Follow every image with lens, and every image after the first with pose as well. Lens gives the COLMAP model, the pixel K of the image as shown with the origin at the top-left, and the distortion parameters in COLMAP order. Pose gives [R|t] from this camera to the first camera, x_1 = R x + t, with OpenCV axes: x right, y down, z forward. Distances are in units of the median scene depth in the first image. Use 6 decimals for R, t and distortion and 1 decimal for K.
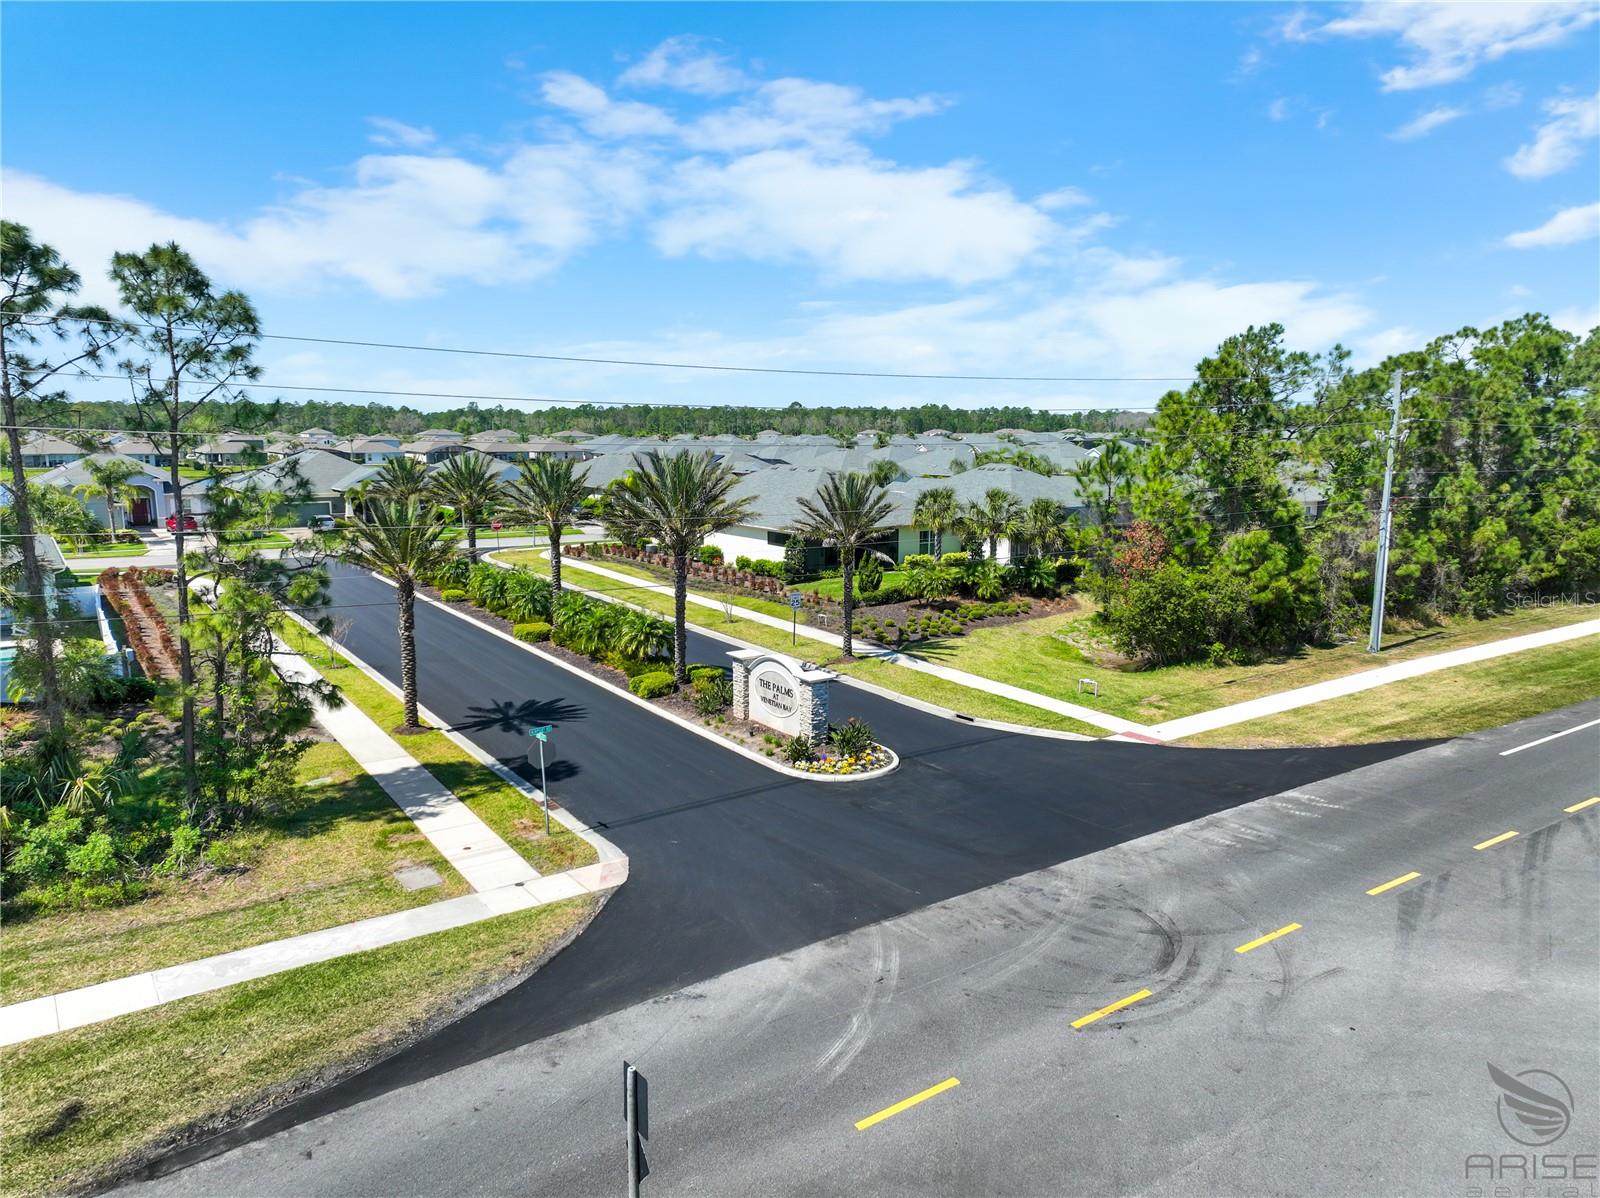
lens RADIAL K [[1138.9, 0, 800.0], [0, 1138.9, 599.0], [0, 0, 1]] dist [-0.109944, 0.002028]
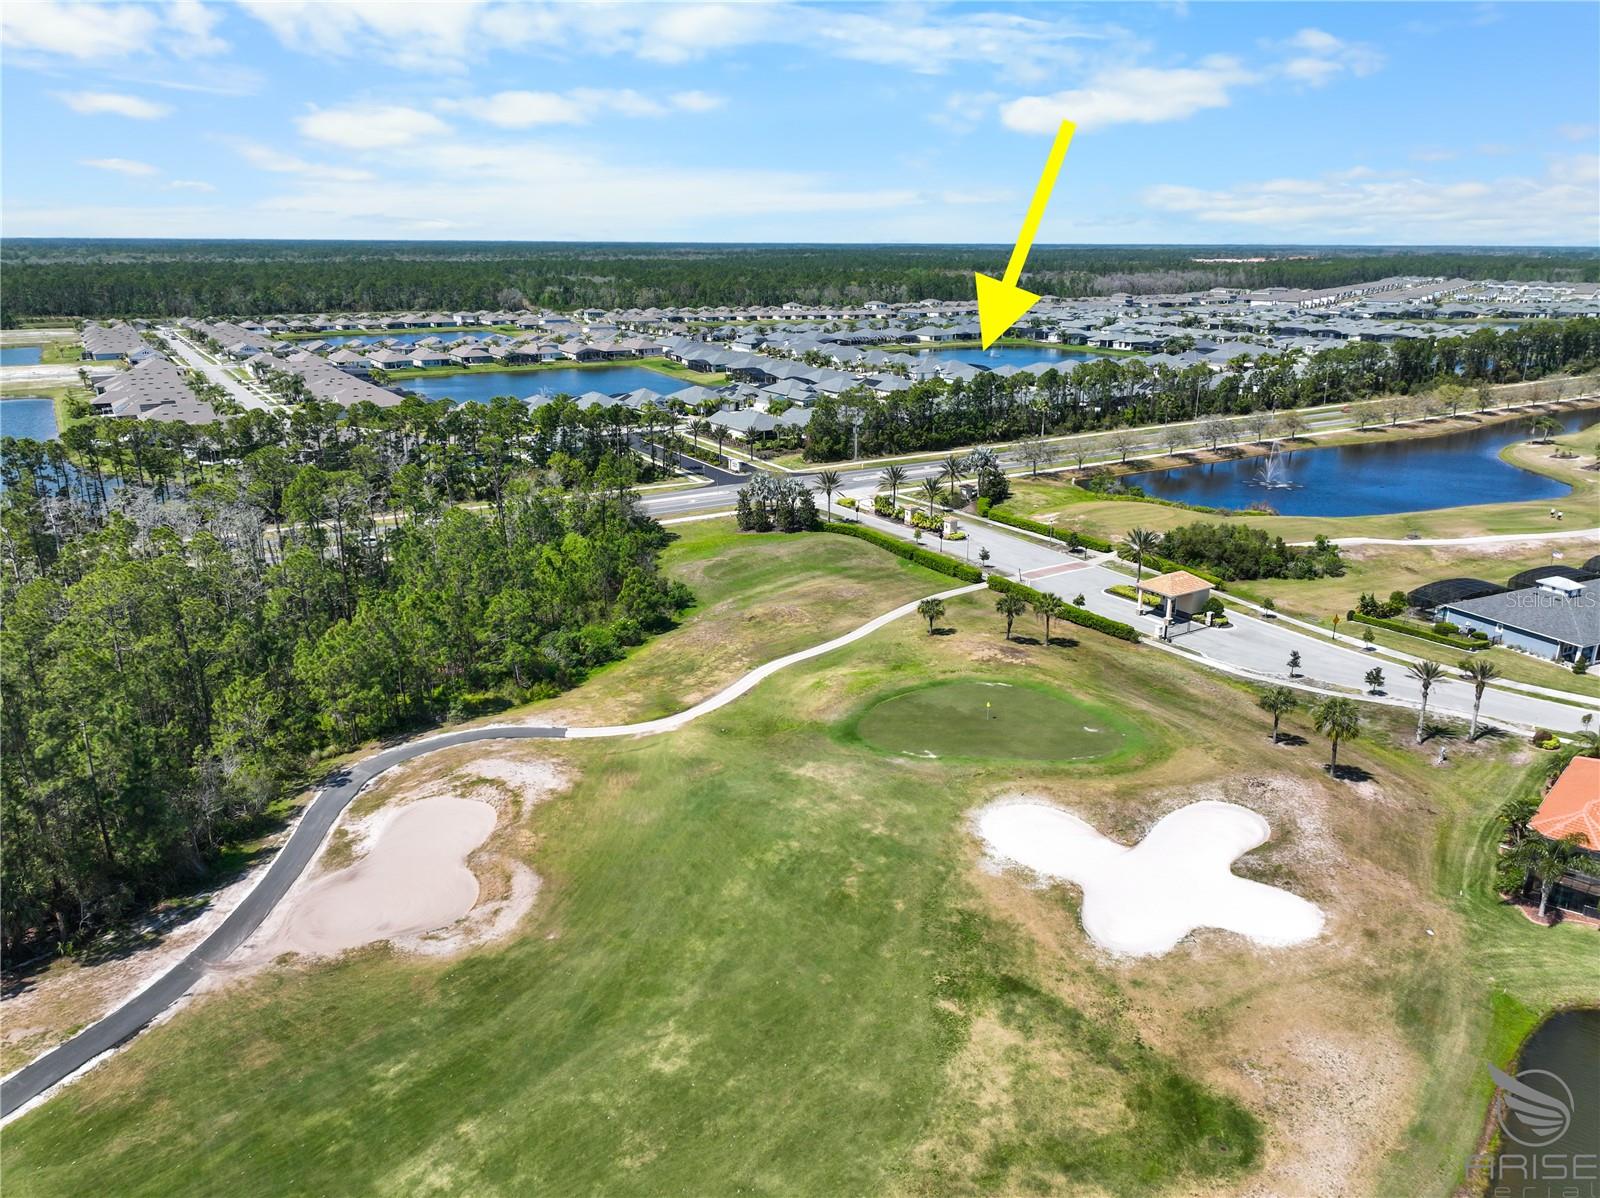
lens RADIAL K [[1138.9, 0, 800.0], [0, 1138.9, 599.0], [0, 0, 1]] dist [-0.109944, 0.002028]
pose [[0.999201, 0.008027, -0.039161, 0.505968], [-0.002345, 0.989716, 0.143029, -0.070266], [0.039907, -0.142822, 0.988943, -4.558192]]
